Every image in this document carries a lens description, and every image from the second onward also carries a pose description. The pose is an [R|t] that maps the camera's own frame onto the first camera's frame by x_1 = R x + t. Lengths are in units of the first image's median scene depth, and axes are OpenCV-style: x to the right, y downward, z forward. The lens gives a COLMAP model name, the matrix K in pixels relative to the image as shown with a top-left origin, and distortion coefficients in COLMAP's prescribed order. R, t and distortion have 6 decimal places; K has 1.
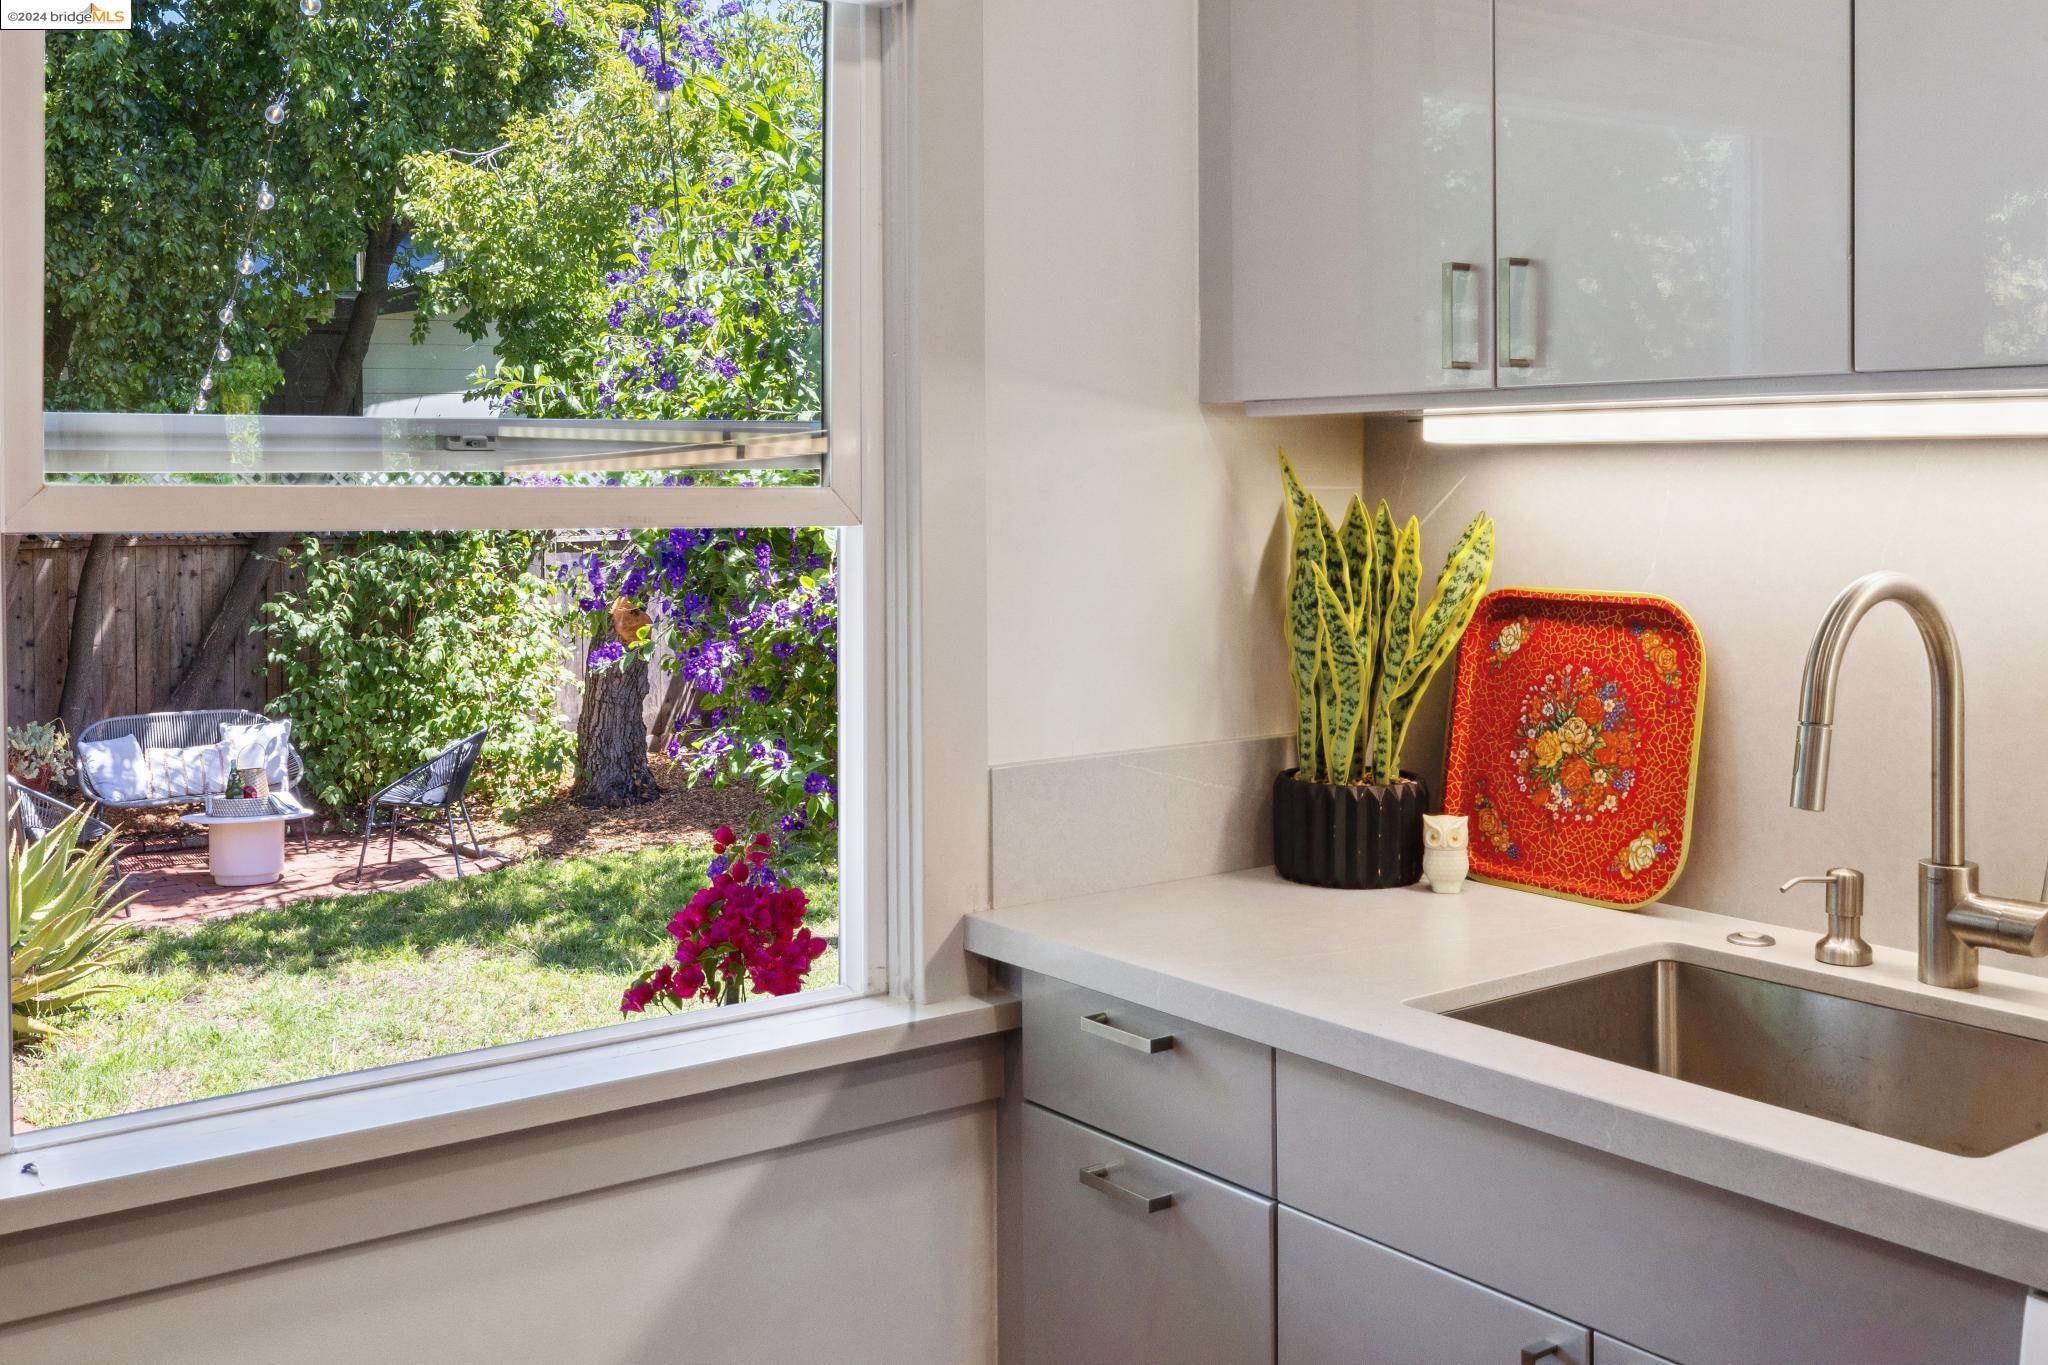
lens RADIAL K [[1972.0, 0, 998.7], [0, 1972.0, 583.5], [0, 0, 1]] dist [-0.044608, 0.000000]
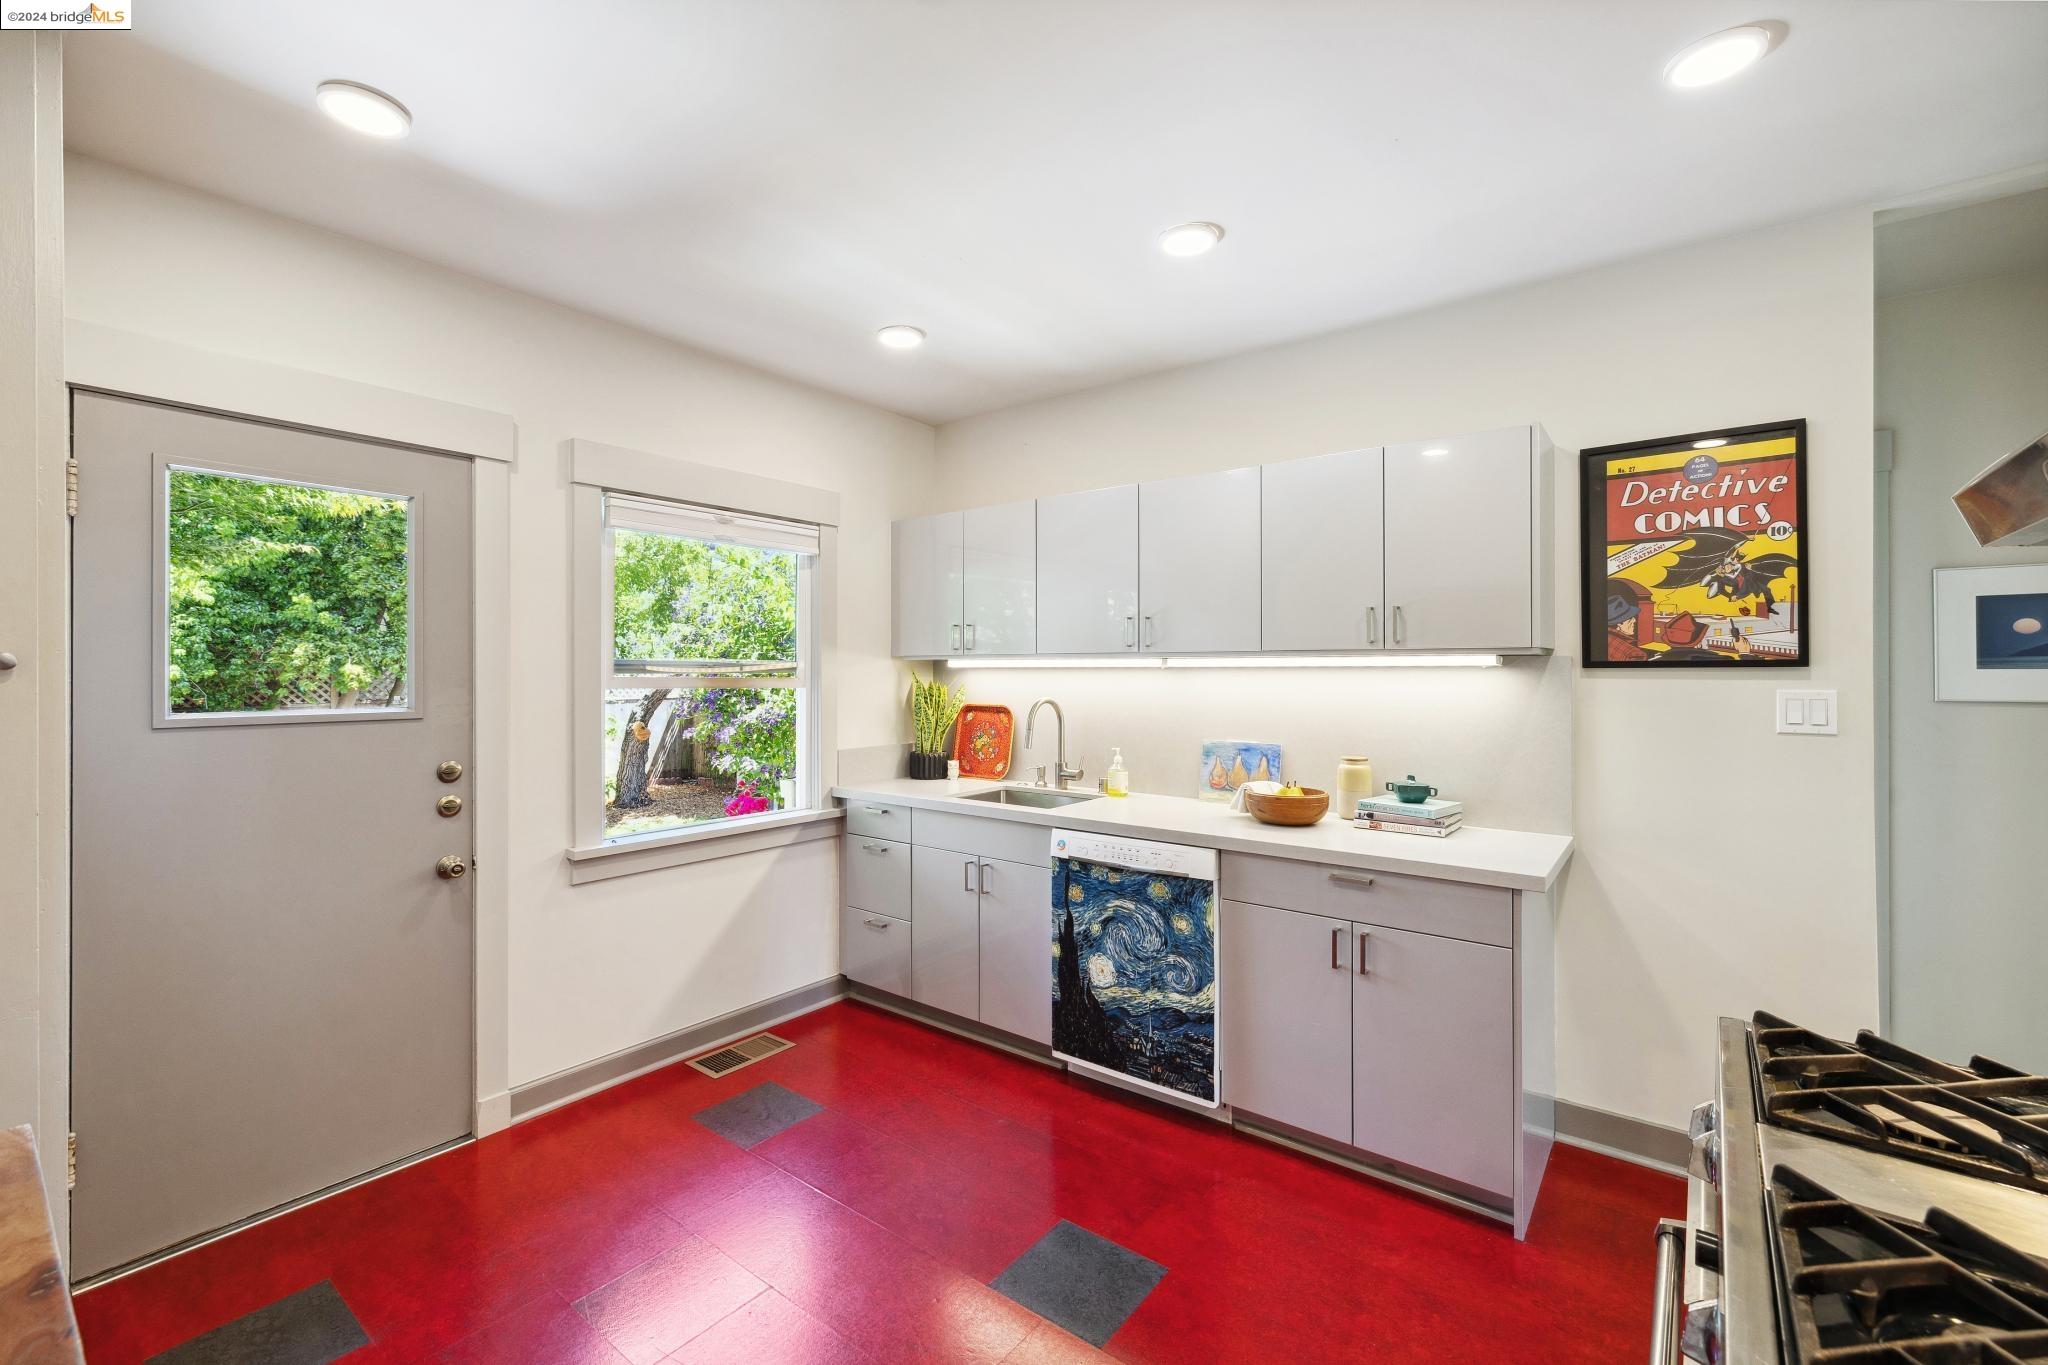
lens RADIAL K [[864.0, 0, 1027.0], [0, 864.0, 674.5], [0, 0, 1]] dist [-0.003404, -0.000430]
pose [[0.959894, 0.008093, 0.280245, -0.040167], [0.007136, 0.998554, -0.053277, 0.012661], [-0.280271, 0.053140, 0.958449, -0.241534]]
